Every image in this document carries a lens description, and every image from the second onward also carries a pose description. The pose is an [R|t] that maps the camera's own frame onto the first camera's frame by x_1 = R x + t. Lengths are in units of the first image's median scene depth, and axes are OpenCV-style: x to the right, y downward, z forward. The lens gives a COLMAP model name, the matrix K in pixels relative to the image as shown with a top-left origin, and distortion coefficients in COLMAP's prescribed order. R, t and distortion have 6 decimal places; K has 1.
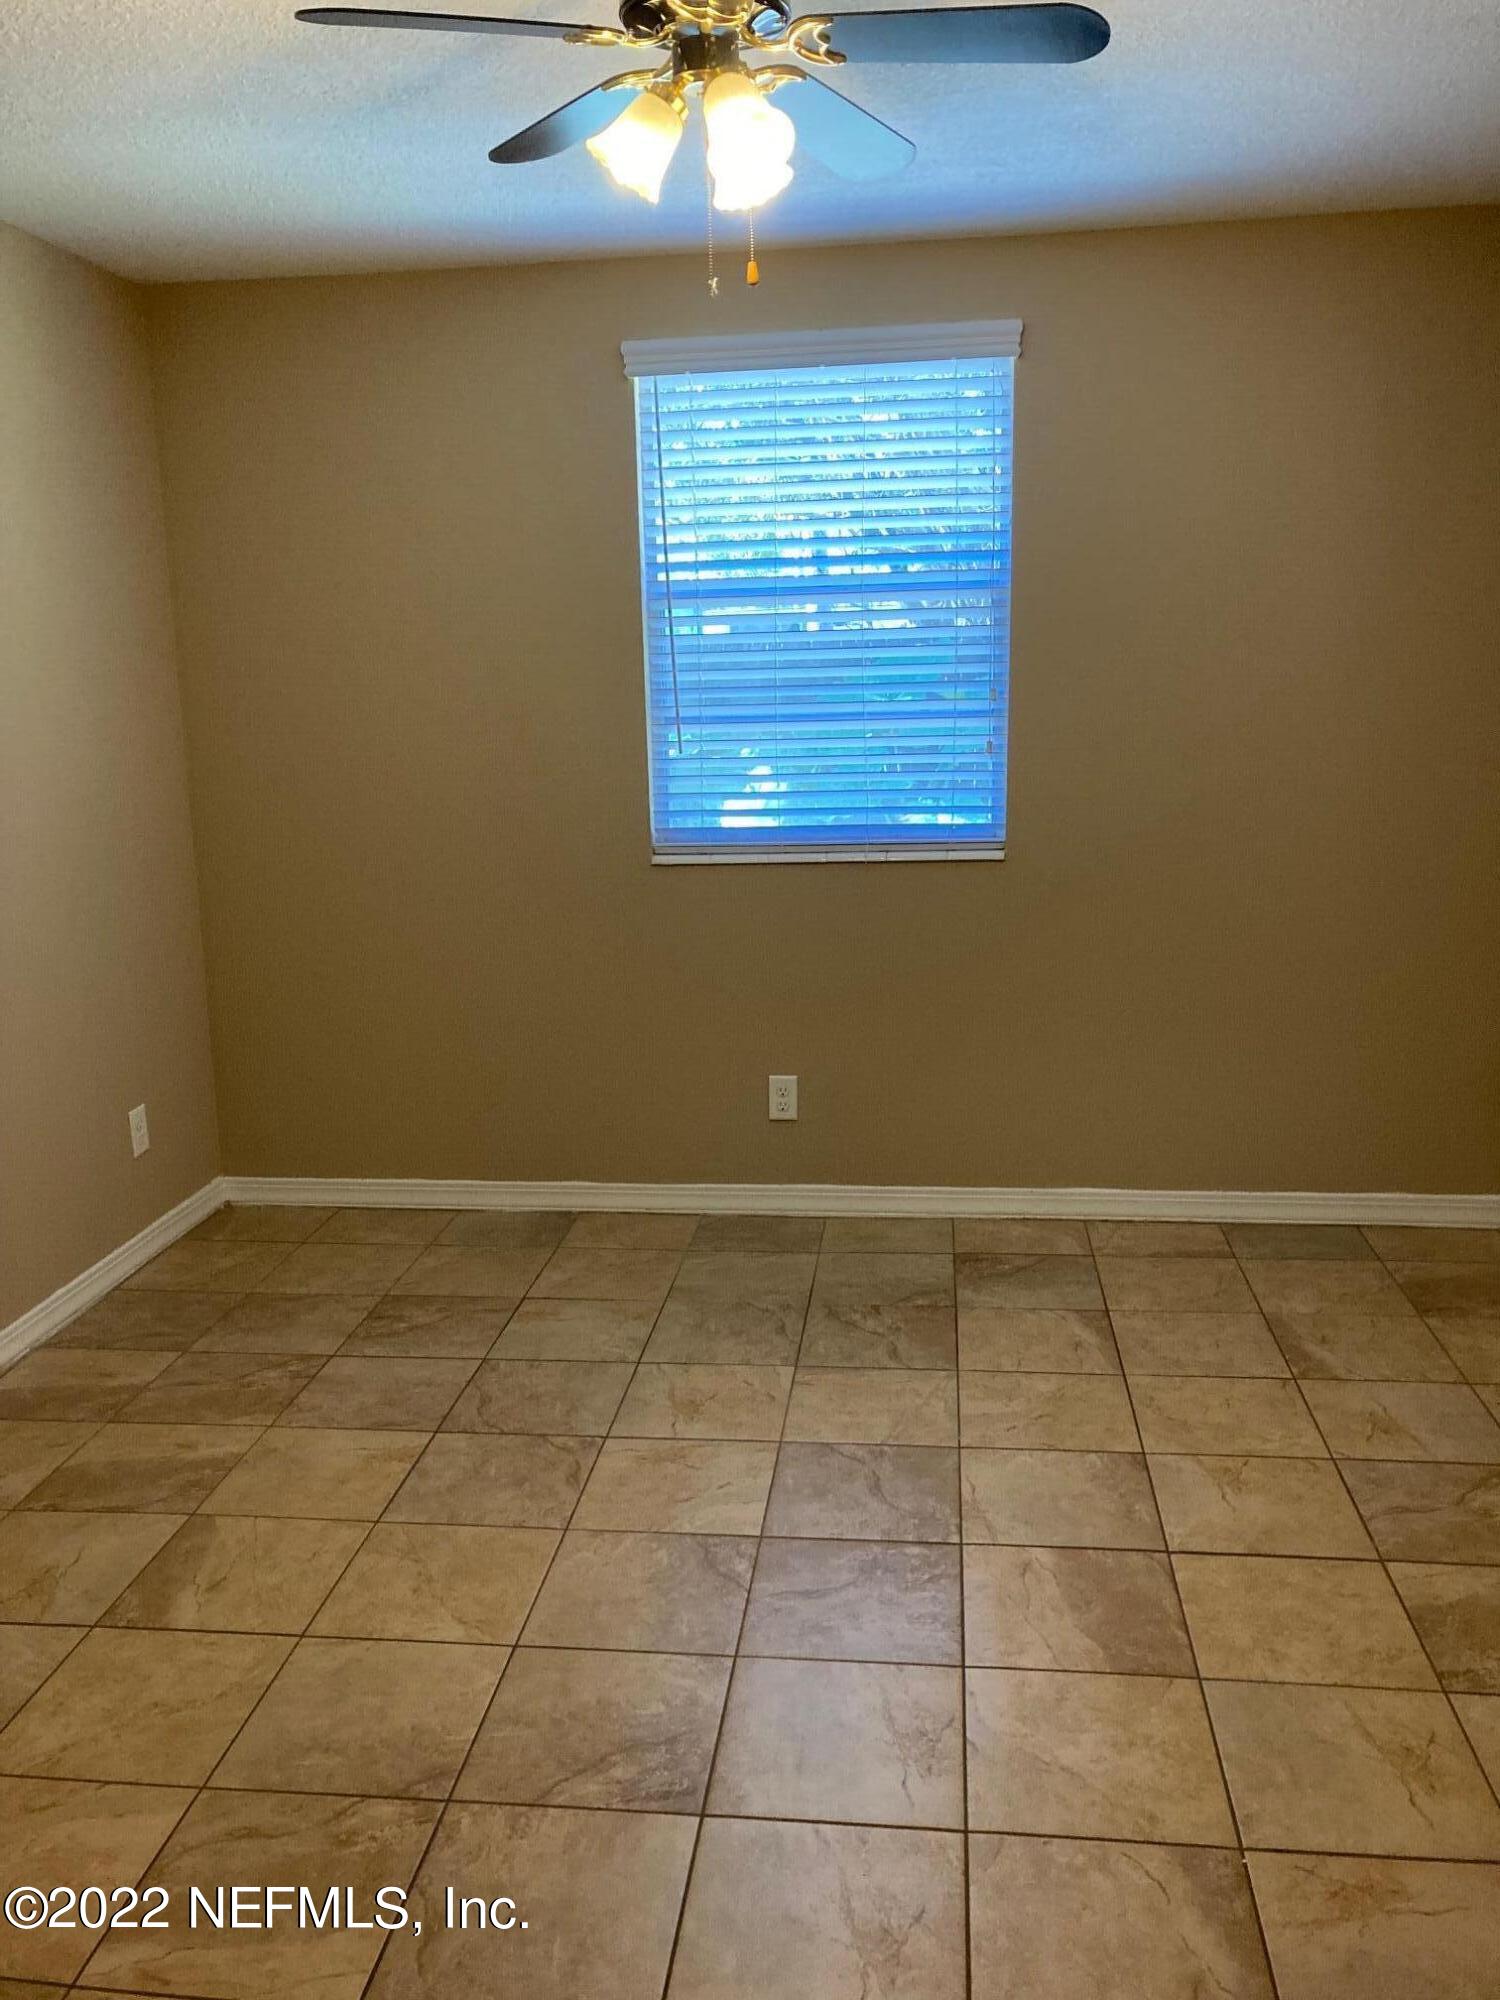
lens RADIAL K [[1603.3, 0, 750.0], [0, 1603.3, 1000.0], [0, 0, 1]] dist [-0.005641, -0.000403]
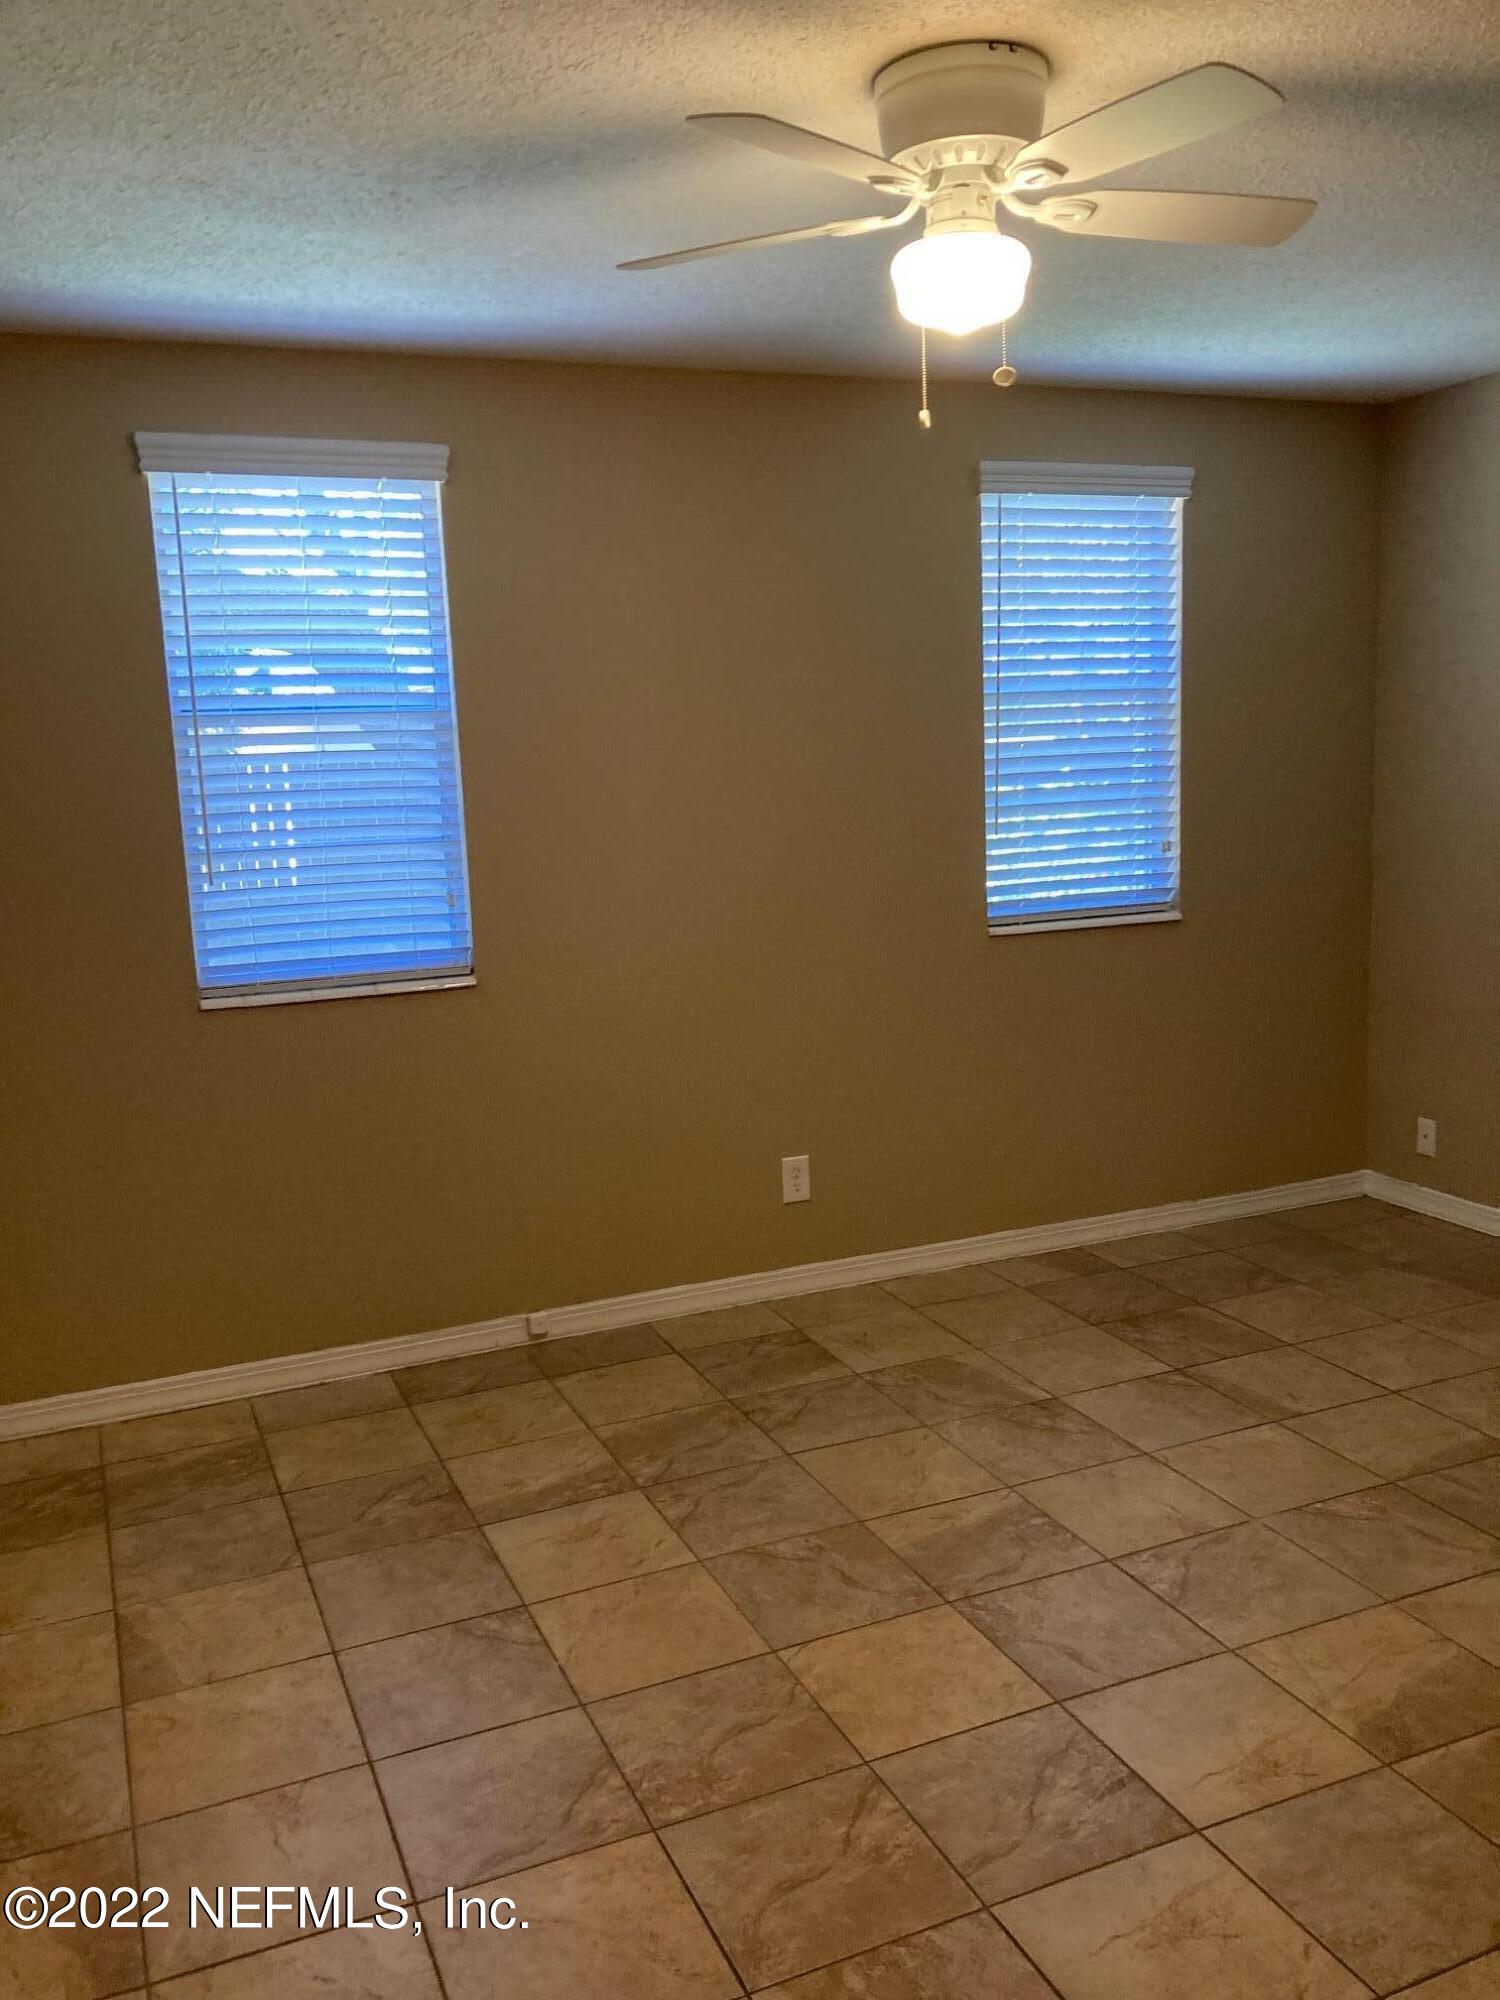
lens RADIAL K [[1662.8, 0, 753.9], [0, 1662.8, 1030.0], [0, 0, 1]] dist [0.079713, 0.000128]
pose [[0.867005, -0.091248, 0.489875, -0.273759], [0.125140, 0.991456, -0.036802, 0.000171], [-0.482331, 0.093210, 0.871016, 0.034622]]
